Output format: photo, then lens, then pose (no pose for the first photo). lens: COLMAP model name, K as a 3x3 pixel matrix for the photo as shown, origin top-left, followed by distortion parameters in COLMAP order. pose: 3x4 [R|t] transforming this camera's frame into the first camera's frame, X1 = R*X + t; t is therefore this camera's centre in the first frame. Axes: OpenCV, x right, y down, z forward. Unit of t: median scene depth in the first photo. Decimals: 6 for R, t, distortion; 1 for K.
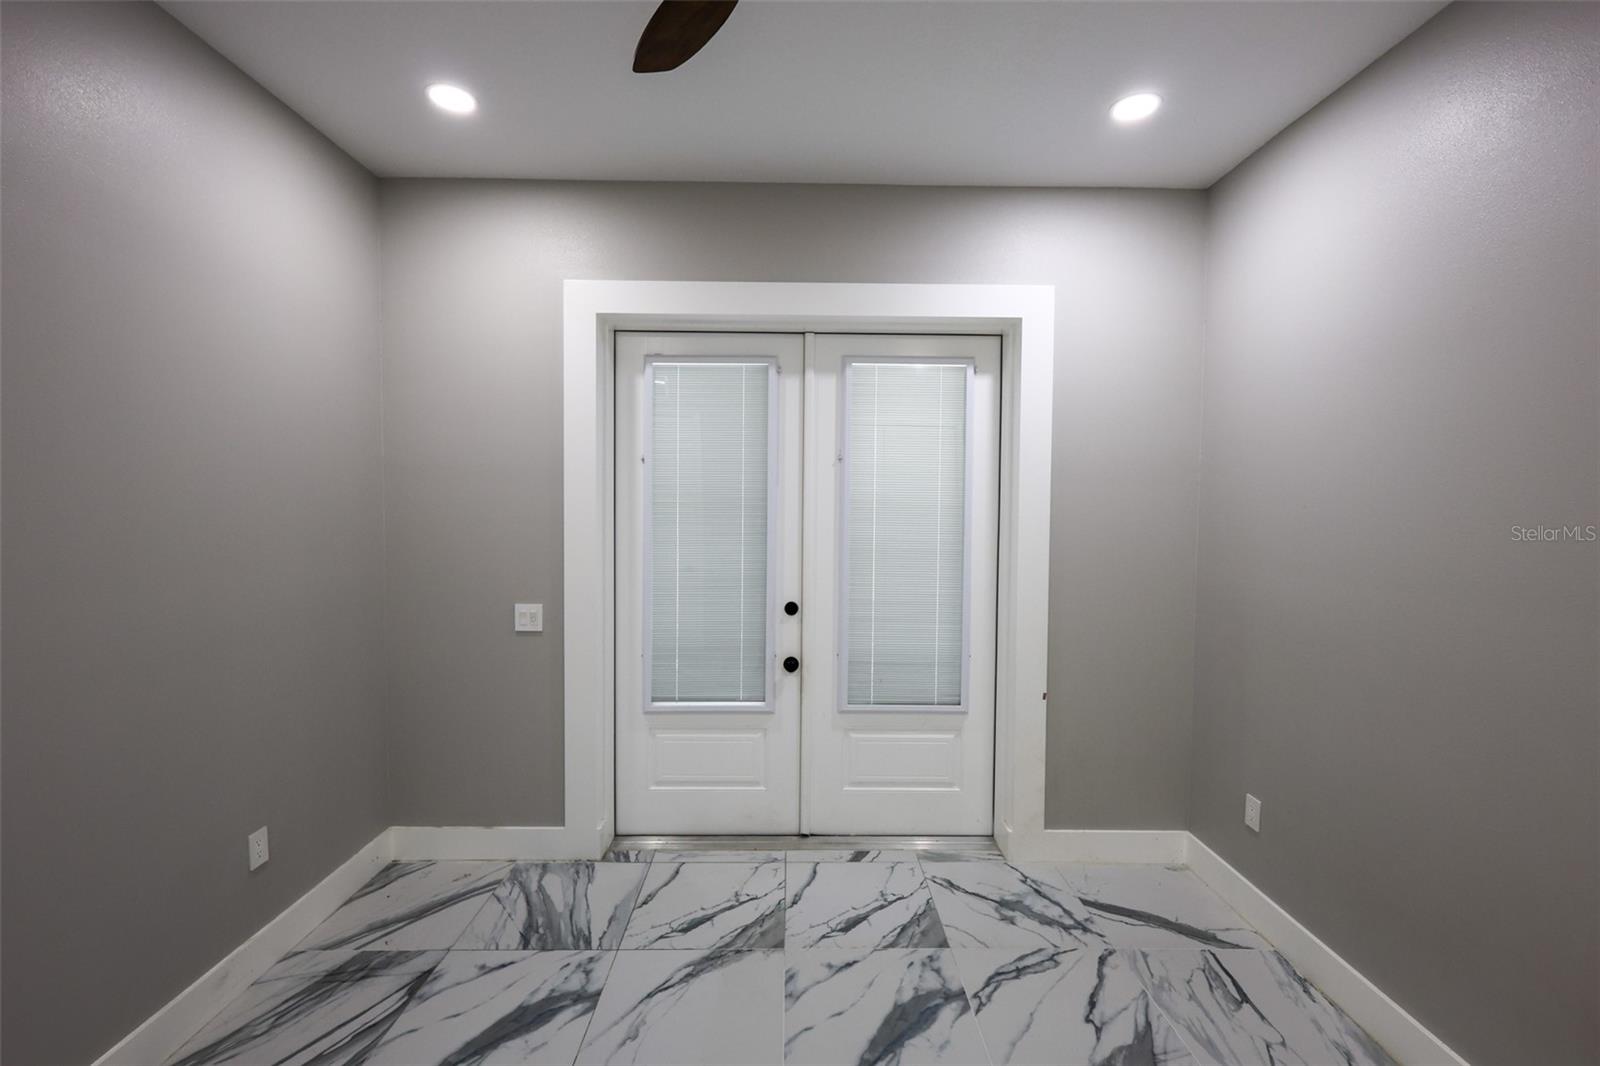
lens RADIAL K [[690.8, 0, 802.0], [0, 690.8, 529.9], [0, 0, 1]] dist [0.001192, 0.000562]
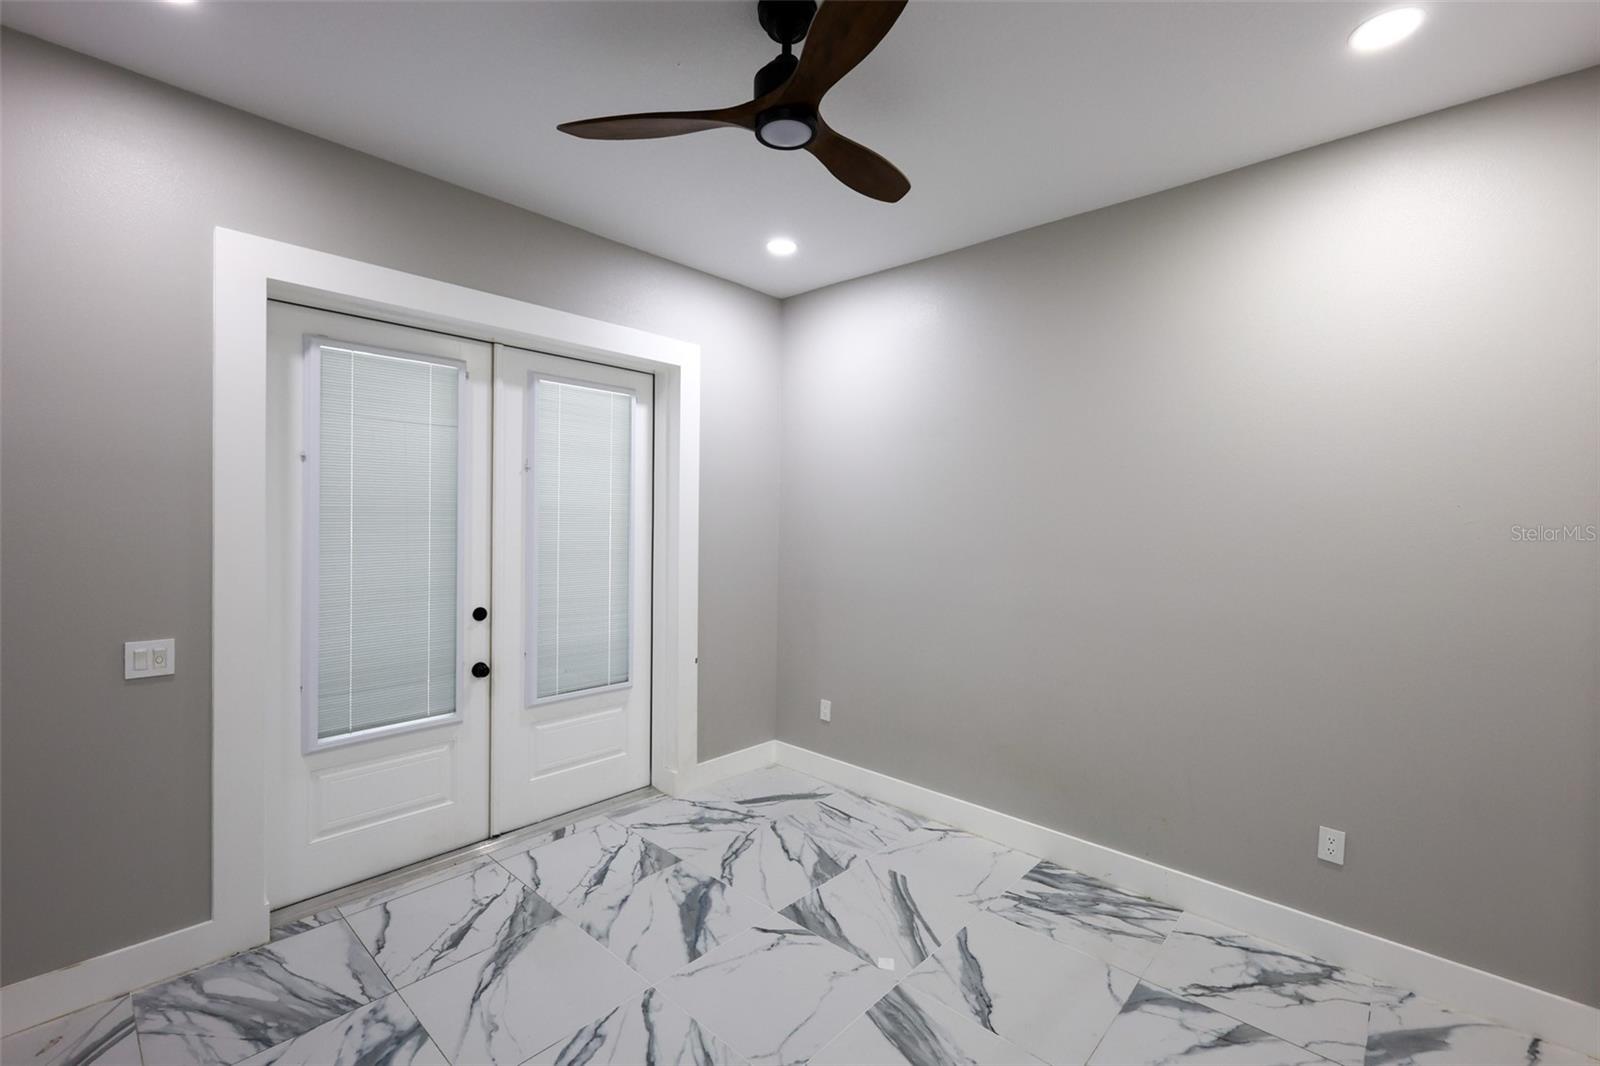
lens RADIAL K [[690.8, 0, 802.0], [0, 690.8, 529.9], [0, 0, 1]] dist [0.001192, 0.000562]
pose [[0.682382, -0.011502, 0.730905, -0.466678], [0.018956, 0.999818, -0.001964, 0.002557], [-0.730750, 0.015195, 0.682476, -0.031340]]
